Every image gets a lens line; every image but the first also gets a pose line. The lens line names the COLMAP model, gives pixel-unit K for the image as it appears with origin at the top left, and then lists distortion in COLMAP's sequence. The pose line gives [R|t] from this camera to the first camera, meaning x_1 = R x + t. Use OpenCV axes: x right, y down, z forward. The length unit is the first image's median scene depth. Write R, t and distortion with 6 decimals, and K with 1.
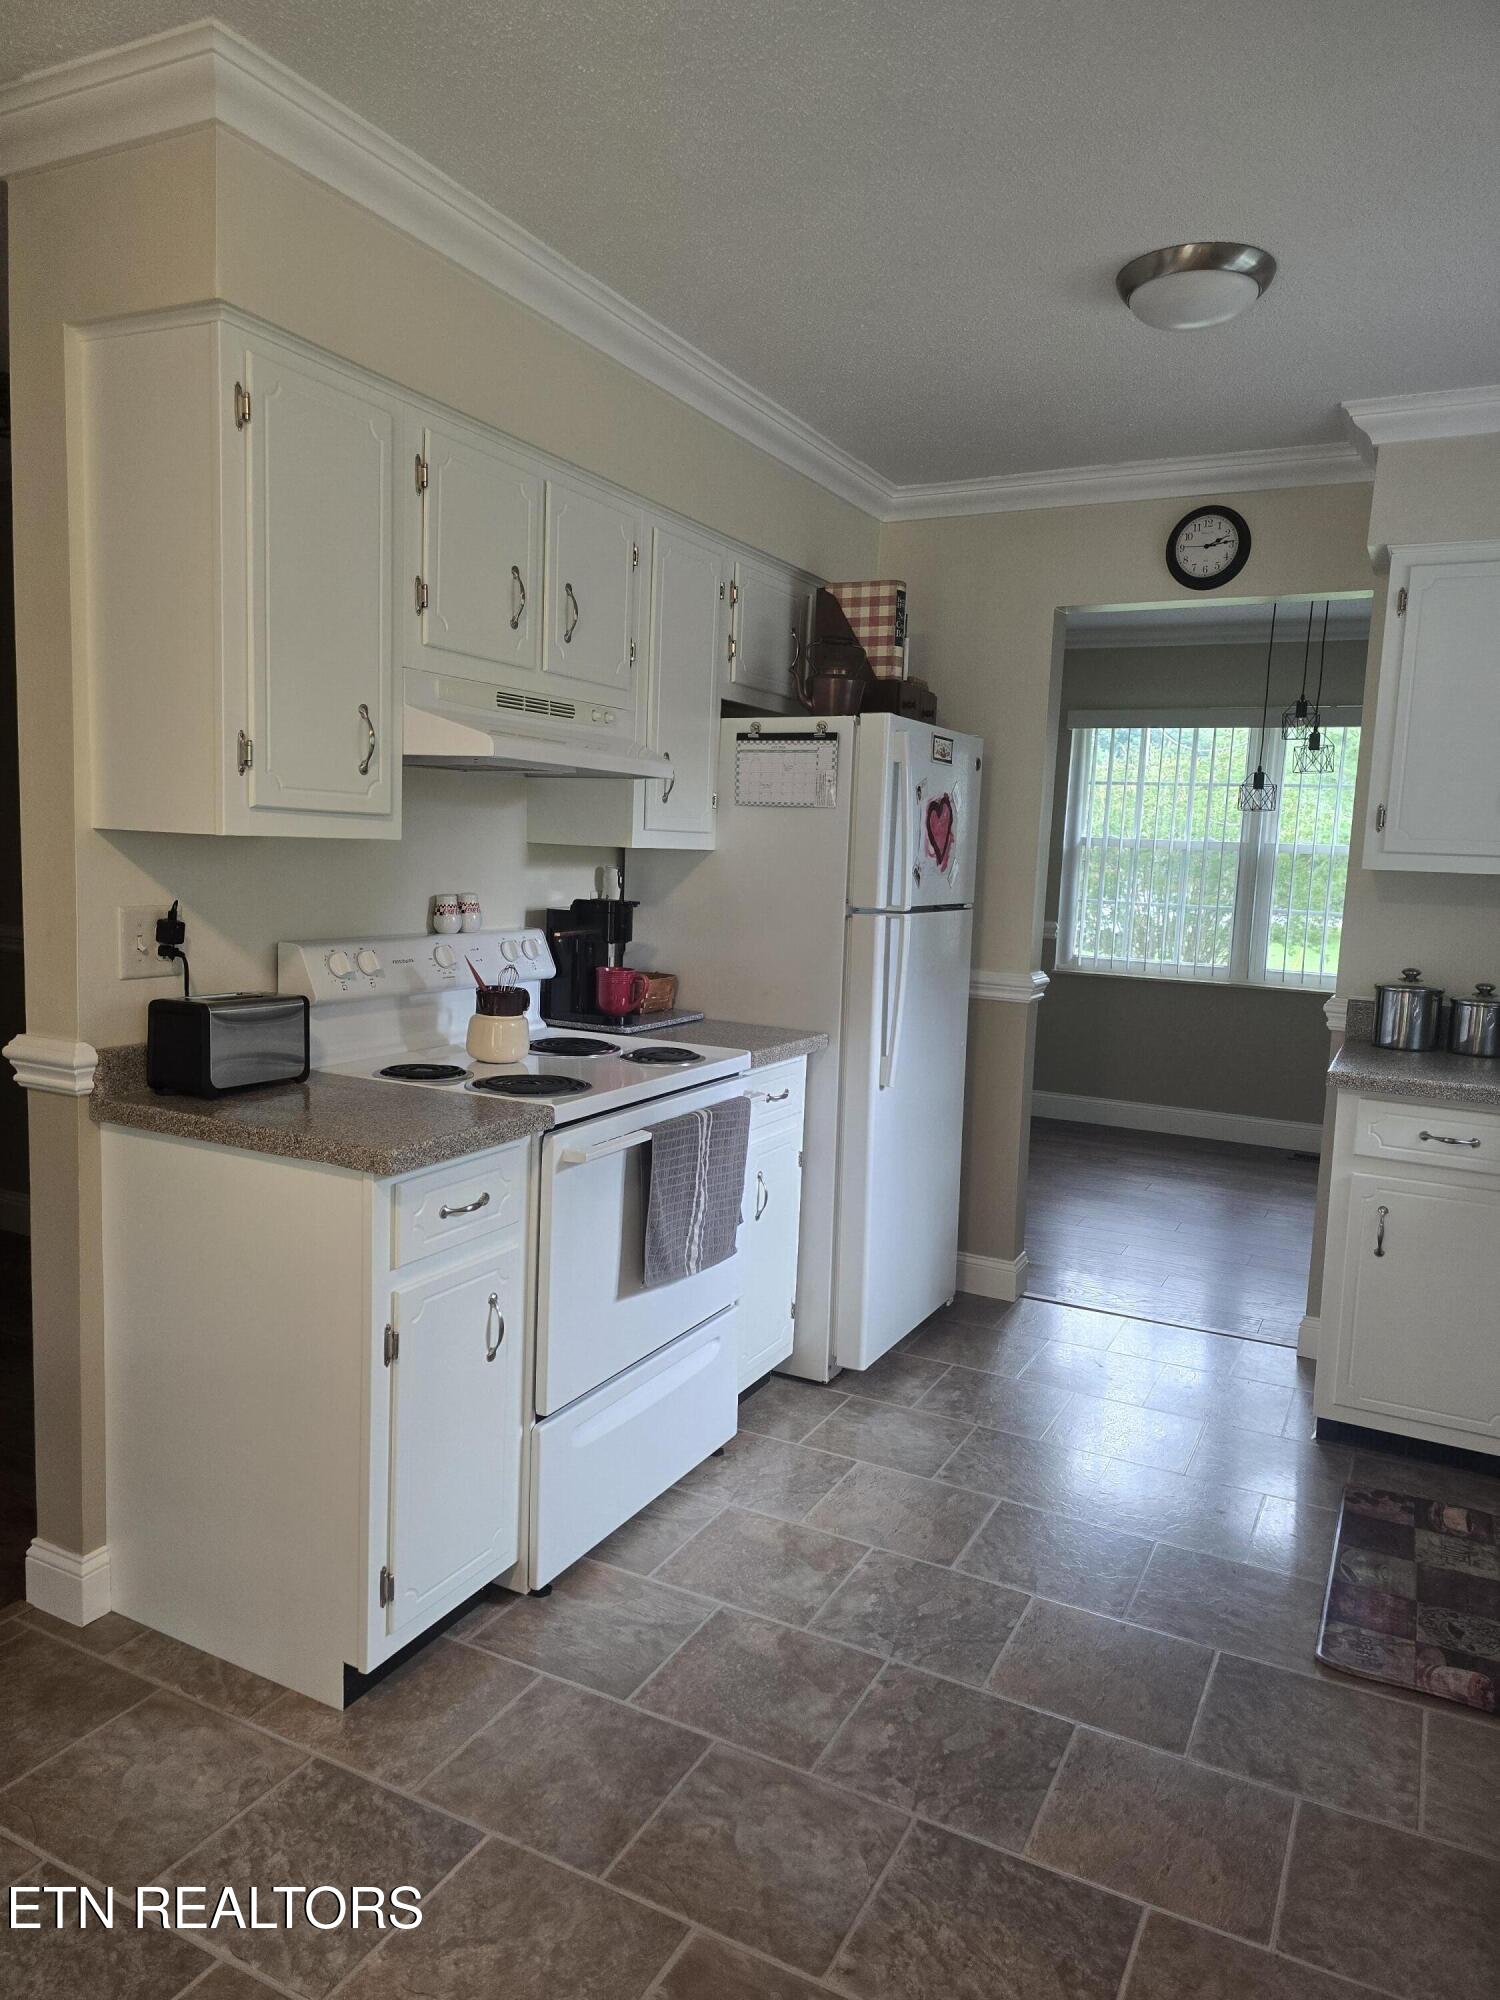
lens RADIAL K [[1347.0, 0, 754.1], [0, 1347.0, 966.6], [0, 0, 1]] dist [0.066807, -0.055649]
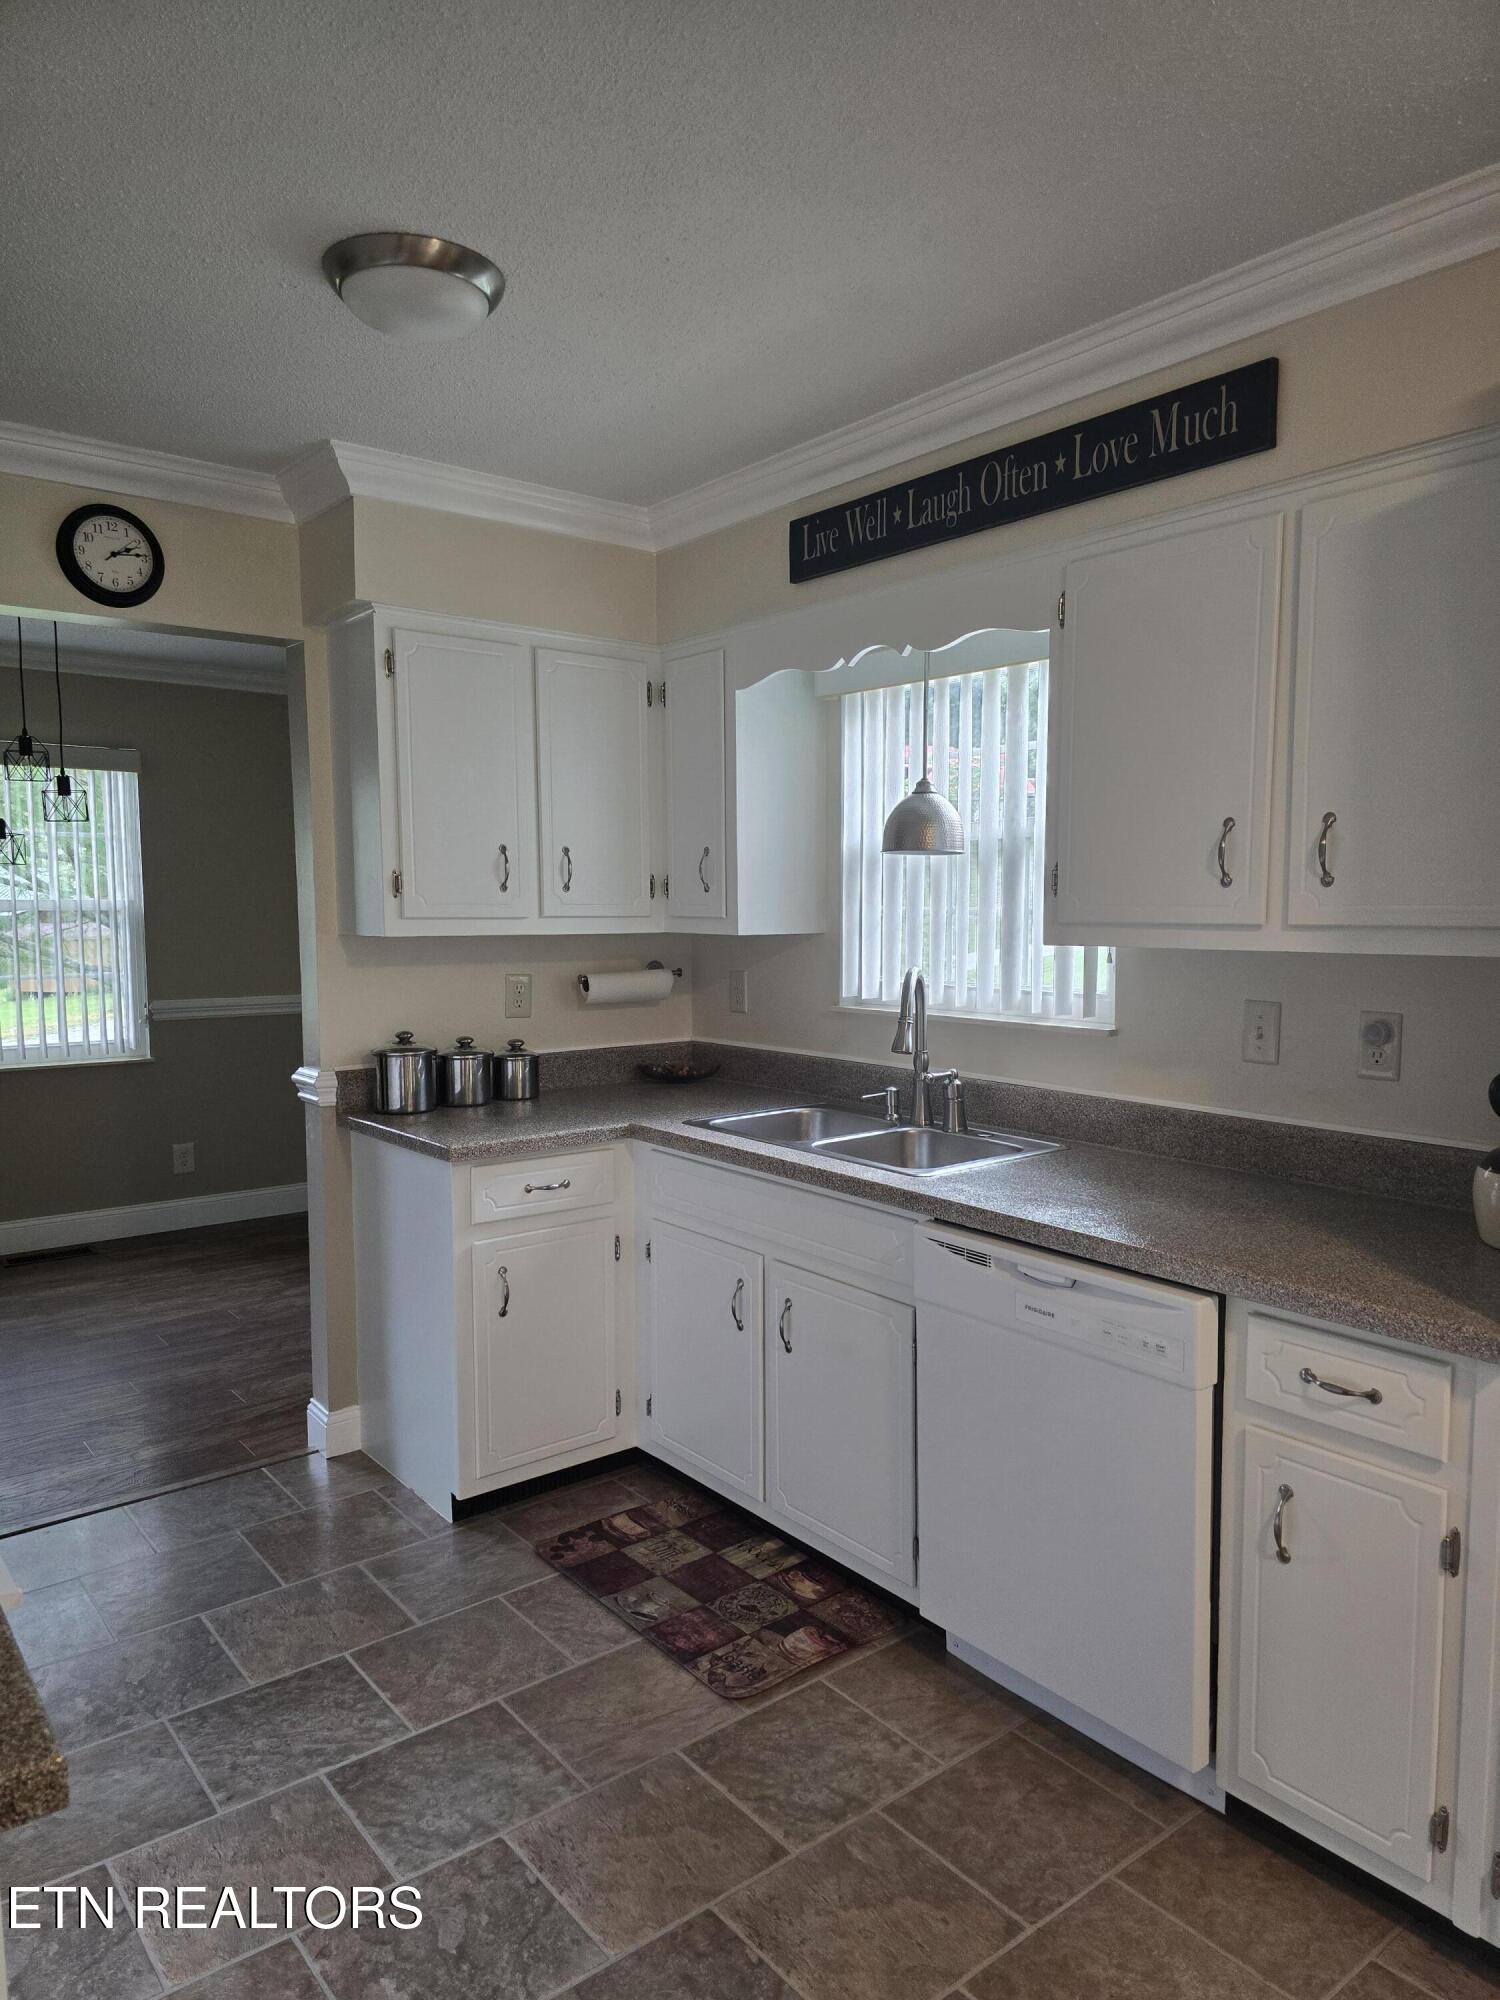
lens RADIAL K [[1360.3, 0, 758.4], [0, 1360.3, 1009.7], [0, 0, 1]] dist [0.068351, -0.062918]
pose [[0.404704, -0.111502, 0.907624, -0.372758], [0.105060, 0.991635, 0.074977, -0.072377], [-0.908392, 0.065012, 0.413034, 0.401609]]
